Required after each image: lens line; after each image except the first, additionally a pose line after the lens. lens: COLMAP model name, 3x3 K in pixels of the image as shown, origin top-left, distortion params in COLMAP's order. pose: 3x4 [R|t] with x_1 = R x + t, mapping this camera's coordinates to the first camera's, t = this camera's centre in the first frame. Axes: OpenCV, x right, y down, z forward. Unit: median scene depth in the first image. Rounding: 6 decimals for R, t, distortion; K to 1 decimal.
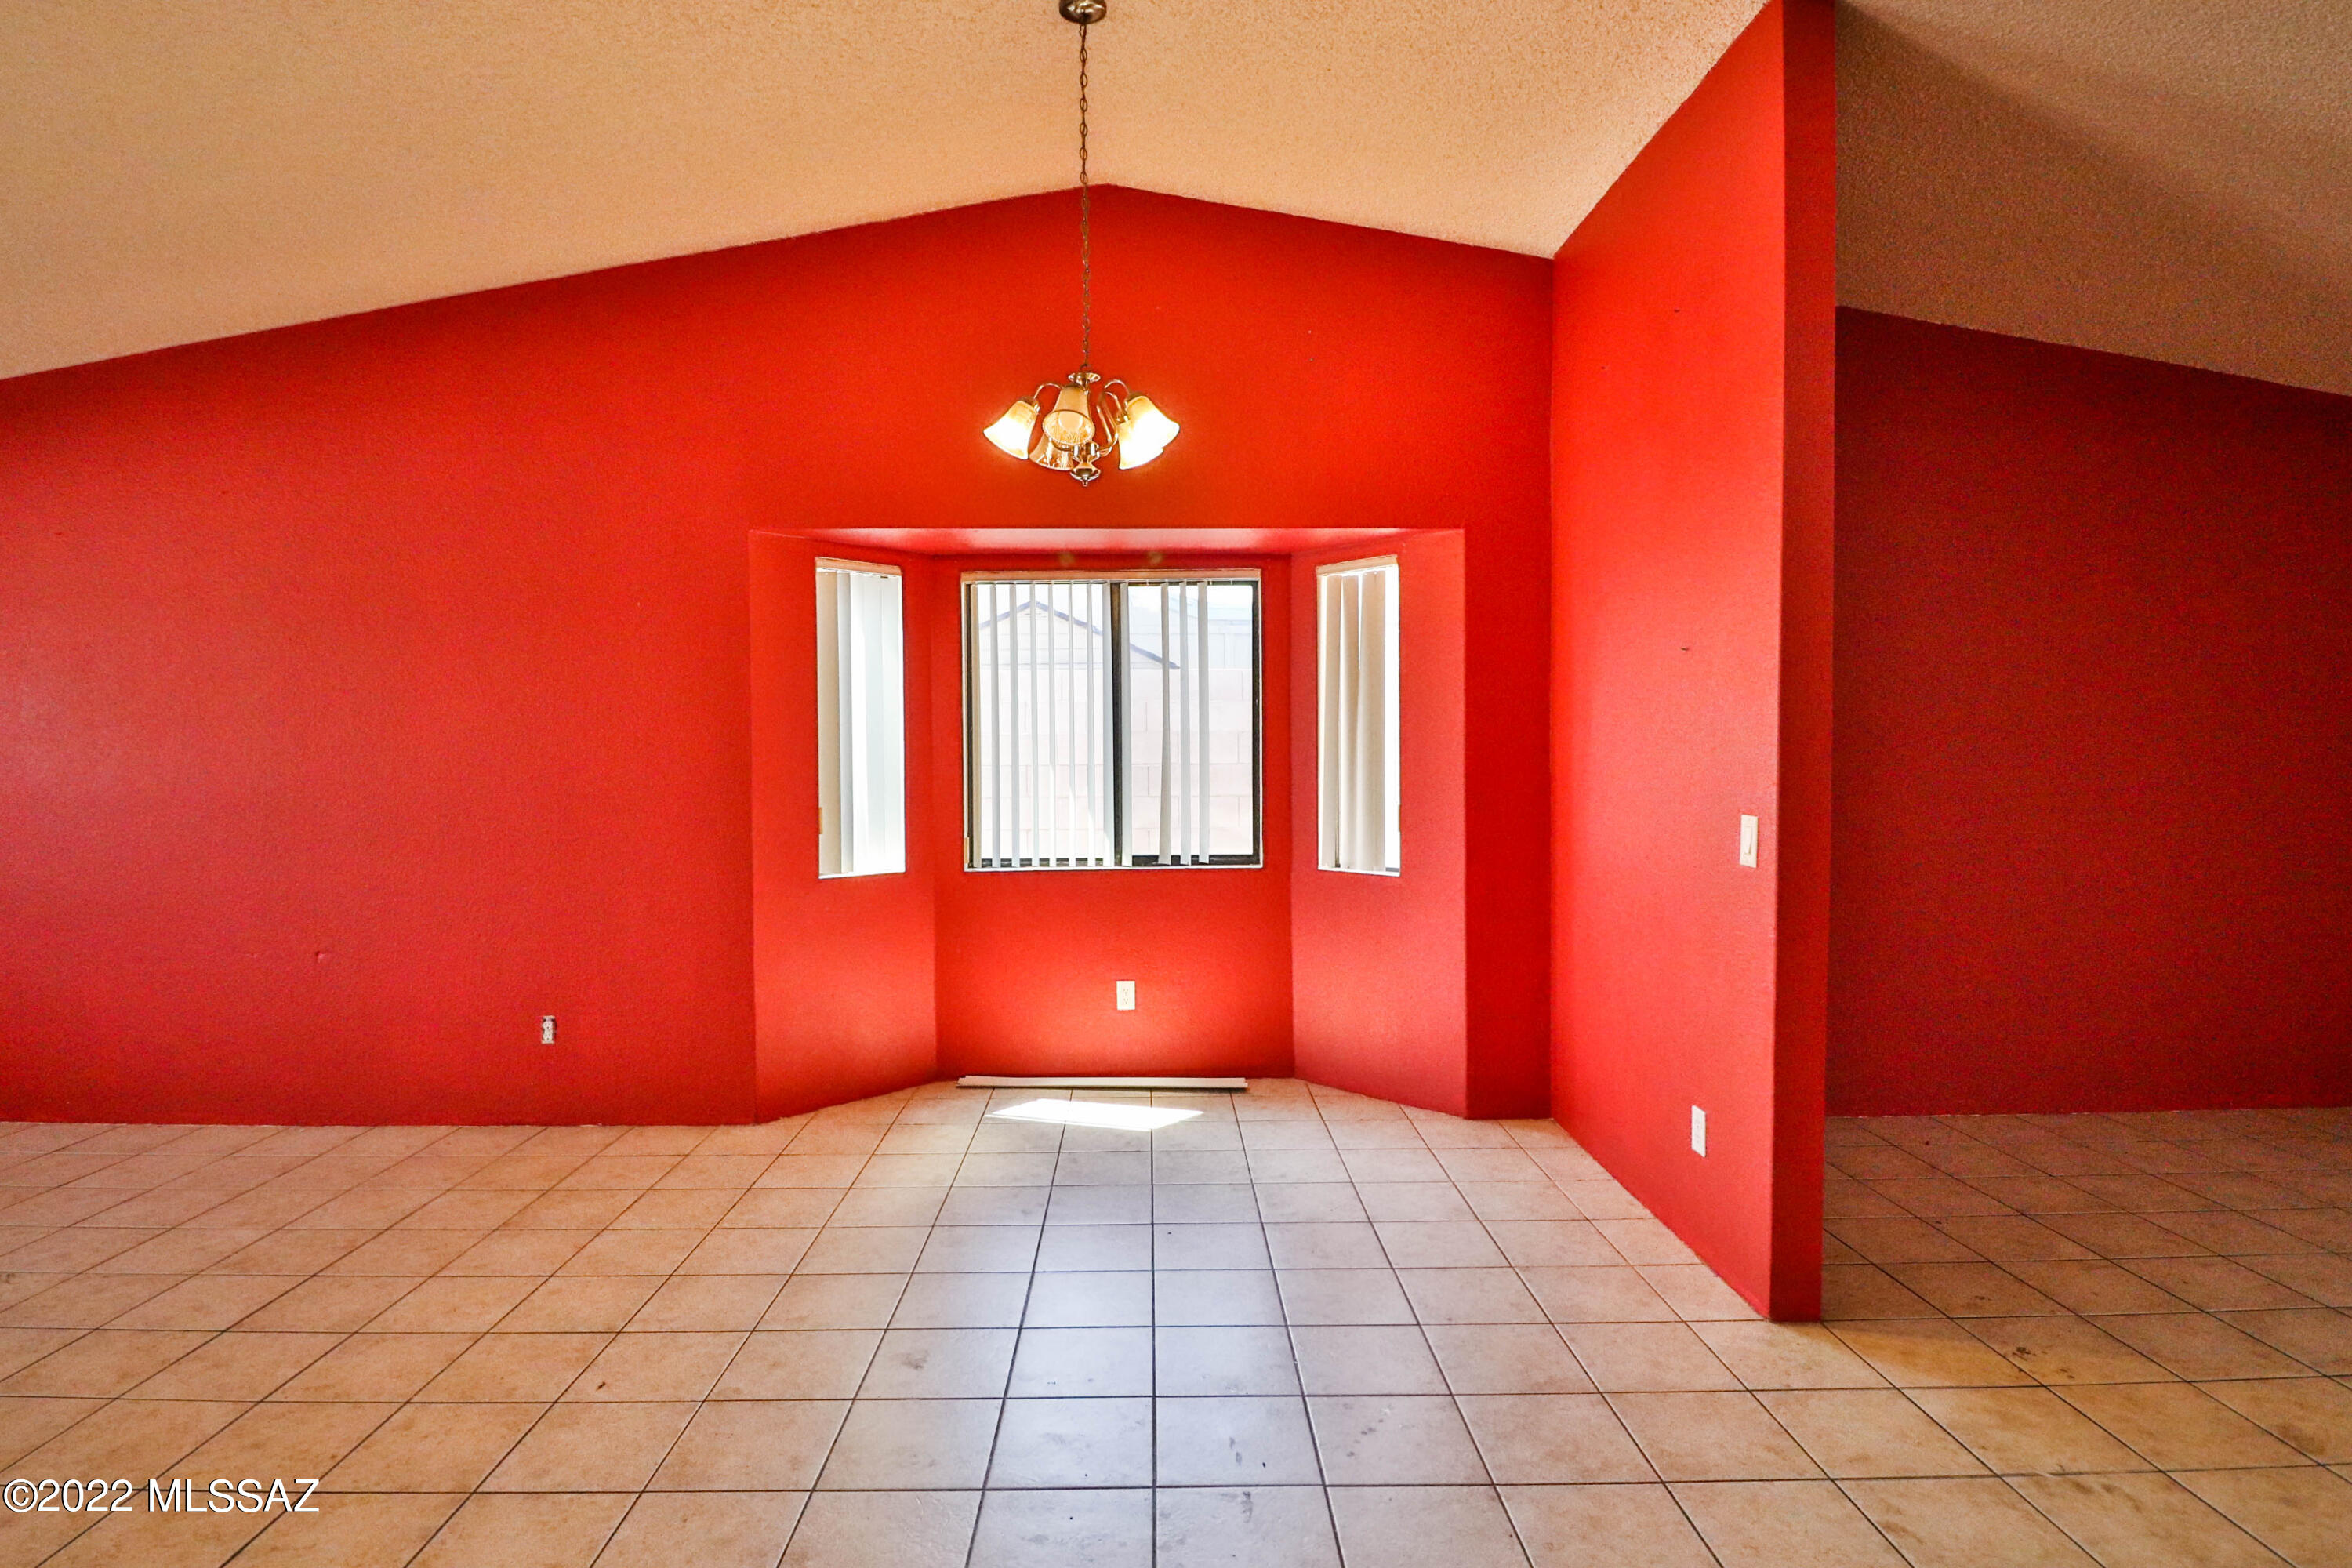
lens RADIAL K [[1218.1, 0, 1159.9], [0, 1218.1, 776.8], [0, 0, 1]] dist [0.002698, -0.015338]
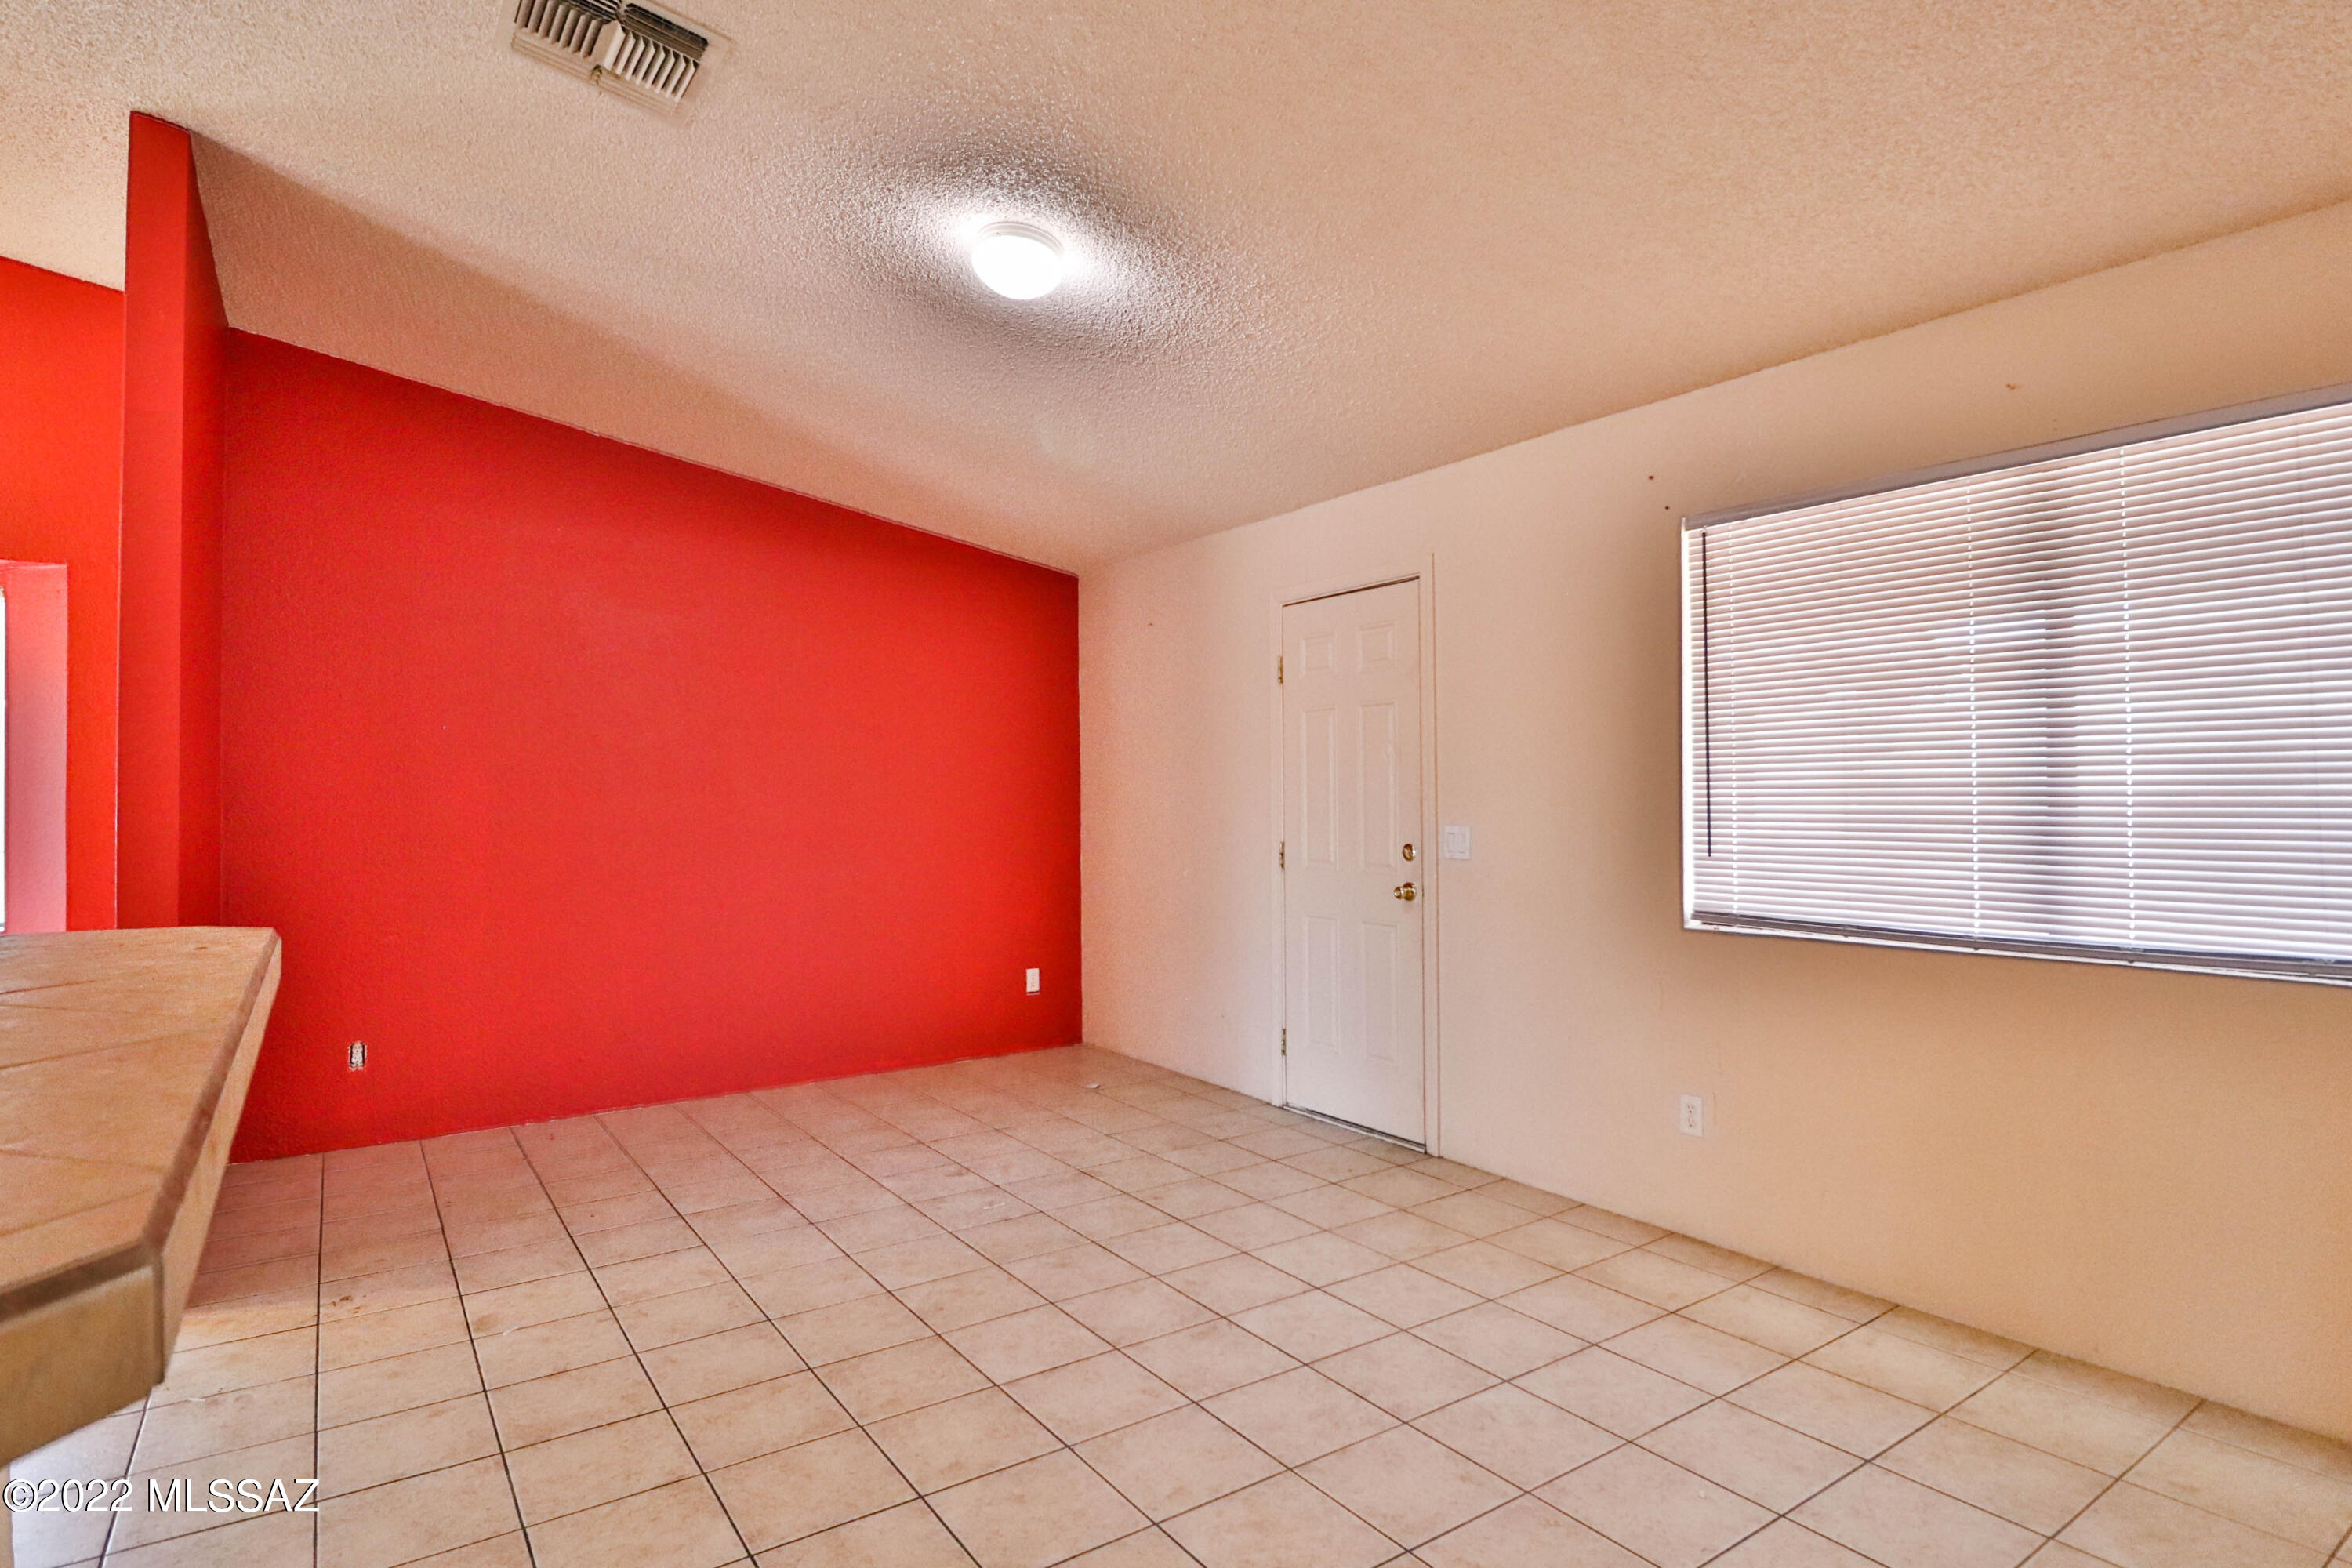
lens RADIAL K [[1218.1, 0, 1159.9], [0, 1218.1, 776.8], [0, 0, 1]] dist [0.002698, -0.015338]
pose [[0.829729, 0.007785, 0.558113, 0.409474], [0.016734, 0.999106, -0.038814, 0.015397], [-0.557916, 0.041544, 0.828857, -0.253959]]
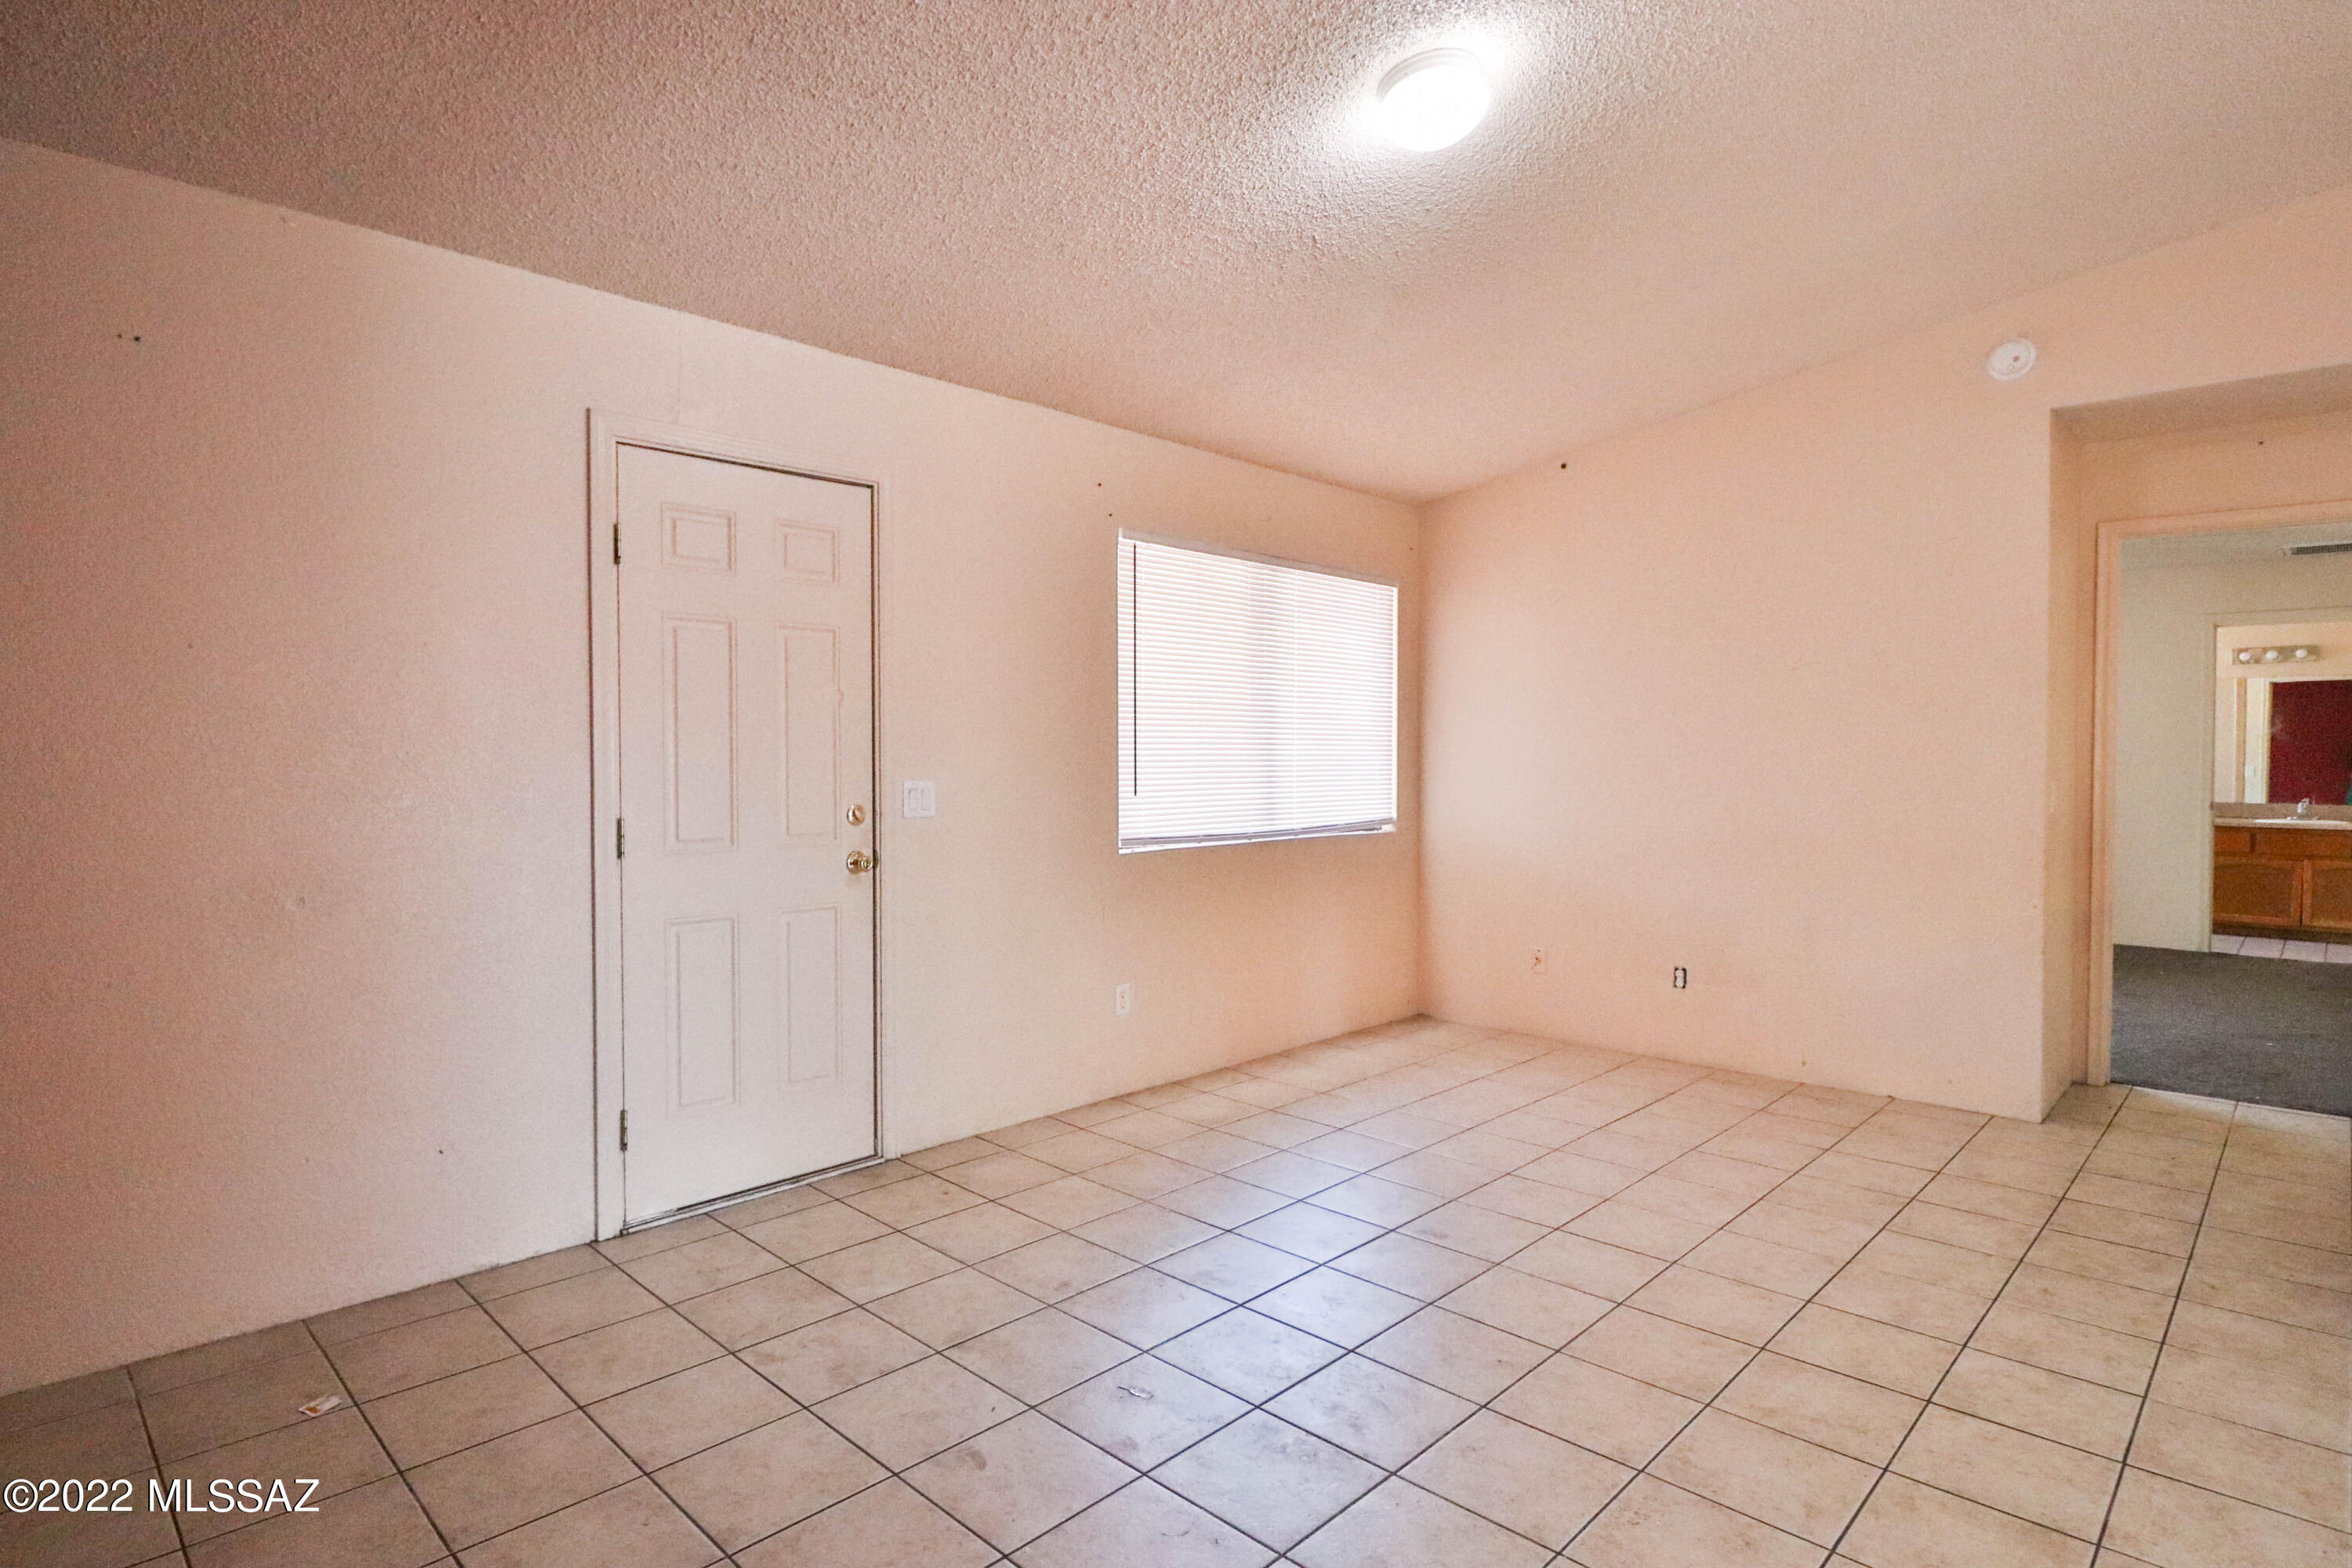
lens RADIAL K [[1218.1, 0, 1159.9], [0, 1218.1, 776.8], [0, 0, 1]] dist [0.002698, -0.015338]
pose [[-0.708655, -0.011014, 0.705469, 0.407415], [0.019032, 0.999216, 0.034719, -0.007822], [-0.705298, 0.038030, -0.707890, 0.860729]]
